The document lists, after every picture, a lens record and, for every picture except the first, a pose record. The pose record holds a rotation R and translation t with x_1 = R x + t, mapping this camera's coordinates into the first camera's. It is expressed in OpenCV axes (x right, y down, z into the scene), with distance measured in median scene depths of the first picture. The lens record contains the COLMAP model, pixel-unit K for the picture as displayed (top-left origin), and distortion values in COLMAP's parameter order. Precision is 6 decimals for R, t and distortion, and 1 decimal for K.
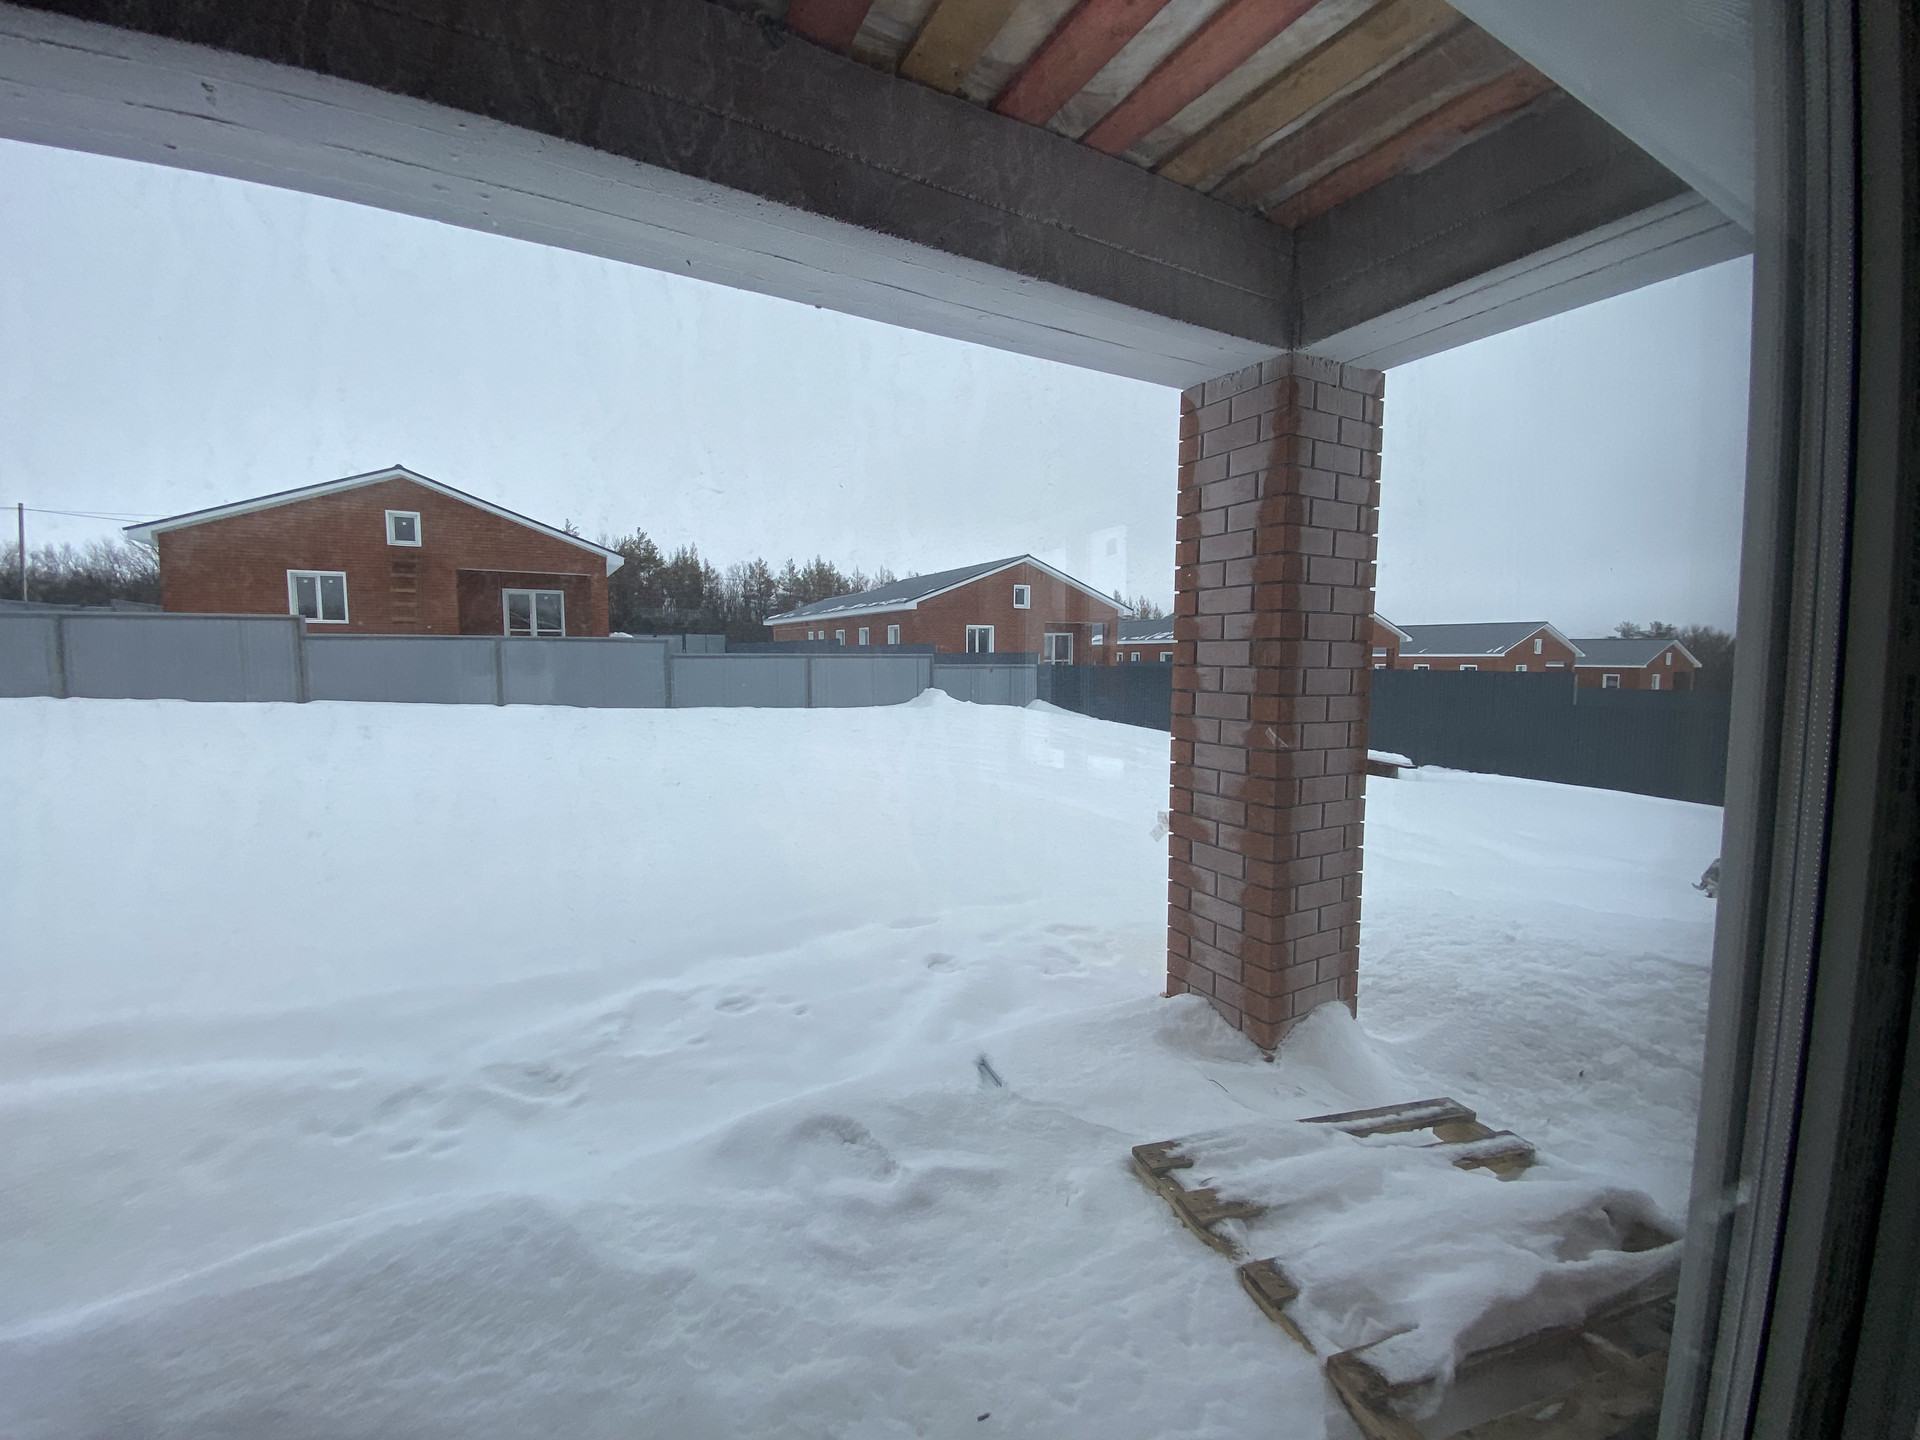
lens RADIAL K [[798.7, 0, 953.7], [0, 798.7, 712.4], [0, 0, 1]] dist [0.054144, -0.033455]
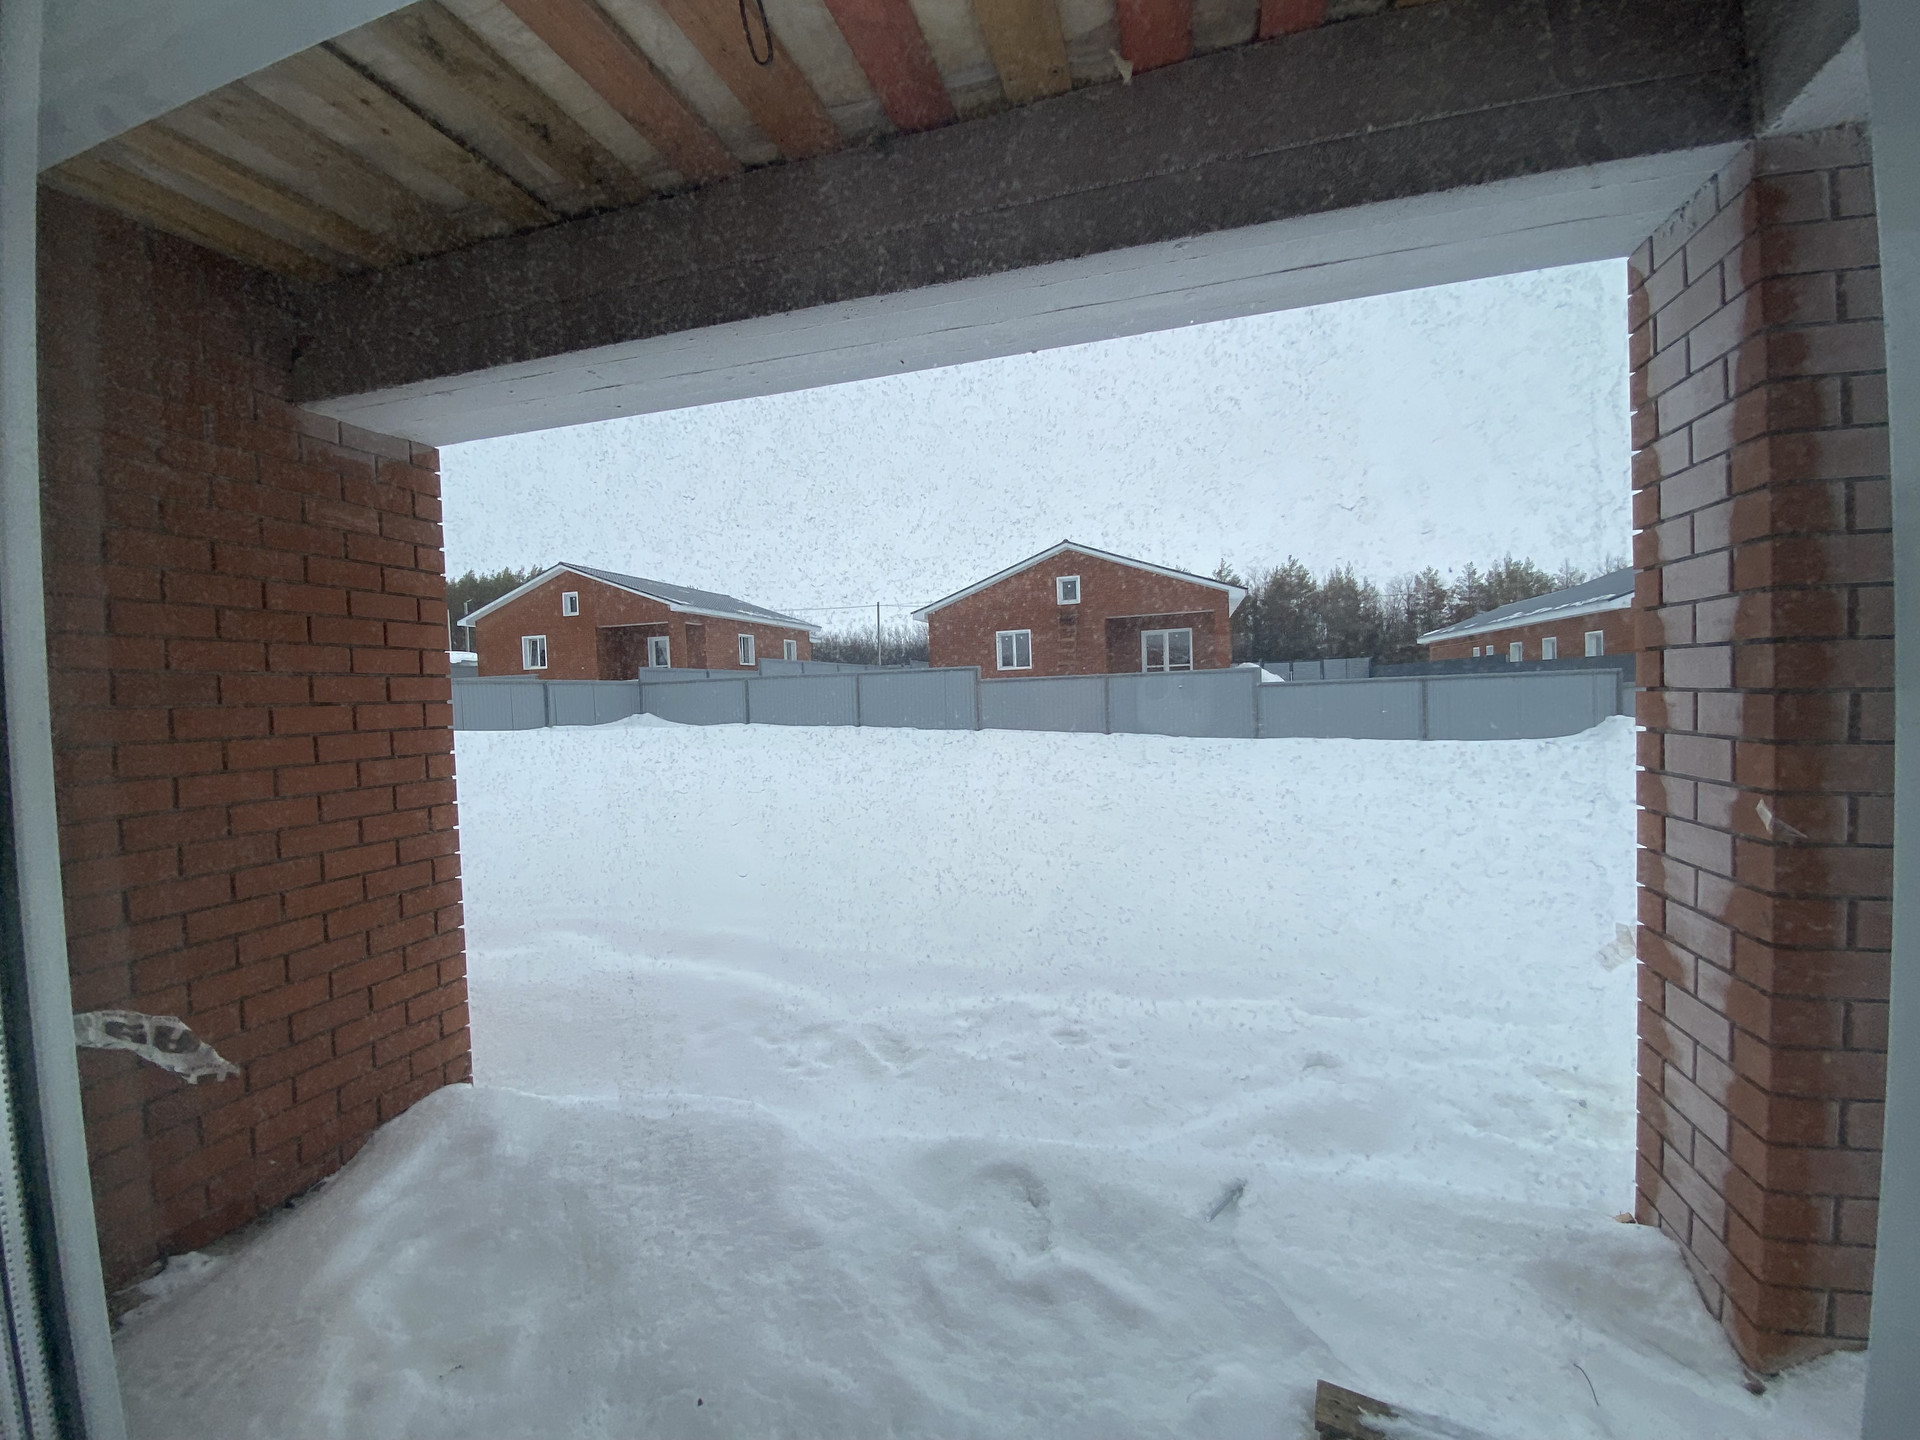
lens RADIAL K [[798.7, 0, 953.7], [0, 798.7, 712.4], [0, 0, 1]] dist [0.054144, -0.033455]
pose [[0.691181, -0.010759, -0.722602, 0.389375], [-0.013836, 0.999509, -0.028116, -0.016536], [0.722549, 0.029431, 0.690693, 0.193690]]
